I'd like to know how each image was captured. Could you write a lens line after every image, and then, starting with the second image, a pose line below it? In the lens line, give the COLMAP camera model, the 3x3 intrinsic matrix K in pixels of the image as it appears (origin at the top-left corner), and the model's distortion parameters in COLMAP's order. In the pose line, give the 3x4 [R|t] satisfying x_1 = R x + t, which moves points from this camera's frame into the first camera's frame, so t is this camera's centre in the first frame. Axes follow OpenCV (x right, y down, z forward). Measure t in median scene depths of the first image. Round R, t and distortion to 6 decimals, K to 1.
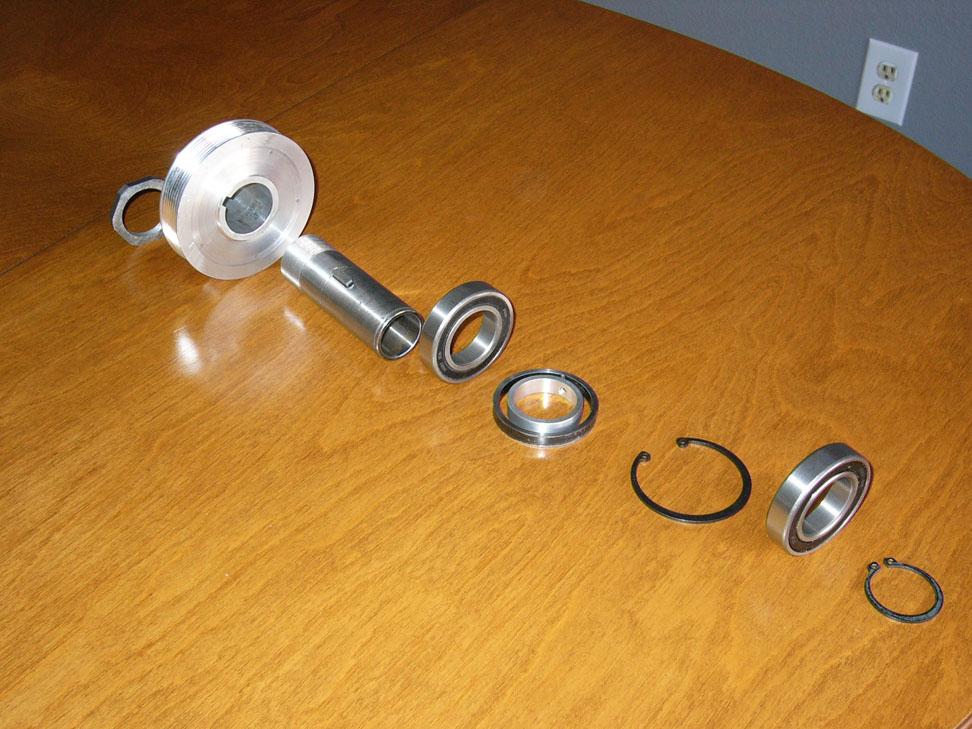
lens RADIAL K [[1299.6, 0, 487.8], [0, 1299.6, 364.5], [0, 0, 1]] dist [-0.058648, 0.000000]
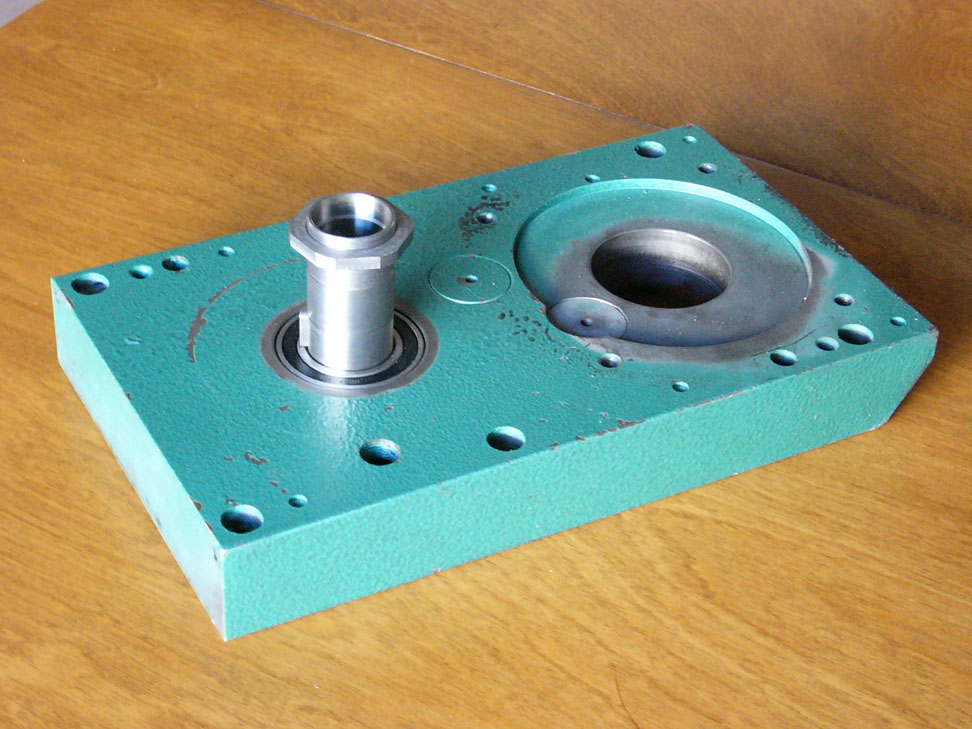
lens RADIAL K [[1982.6, 0, 486.9], [0, 1982.6, 363.9], [0, 0, 1]] dist [-0.012700, 0.000000]
pose [[0.101990, 0.587562, -0.802726, 0.867702], [-0.665049, 0.640373, 0.384229, -0.494810], [0.739802, 0.494665, 0.456069, 0.562026]]
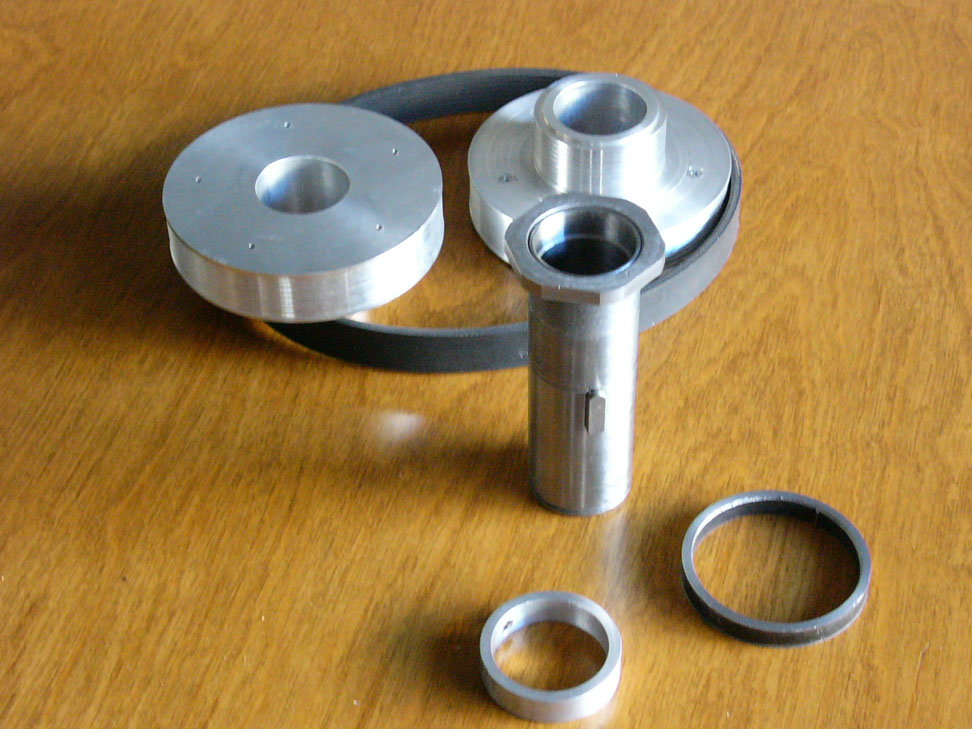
lens RADIAL K [[1982.6, 0, 488.9], [0, 1982.6, 364.5], [0, 0, 1]] dist [-0.012700, 0.000000]
pose [[0.933391, -0.266517, 0.240314, -0.292466], [0.248467, 0.963138, 0.103099, -0.064324], [-0.258933, -0.036521, 0.965205, 0.080028]]
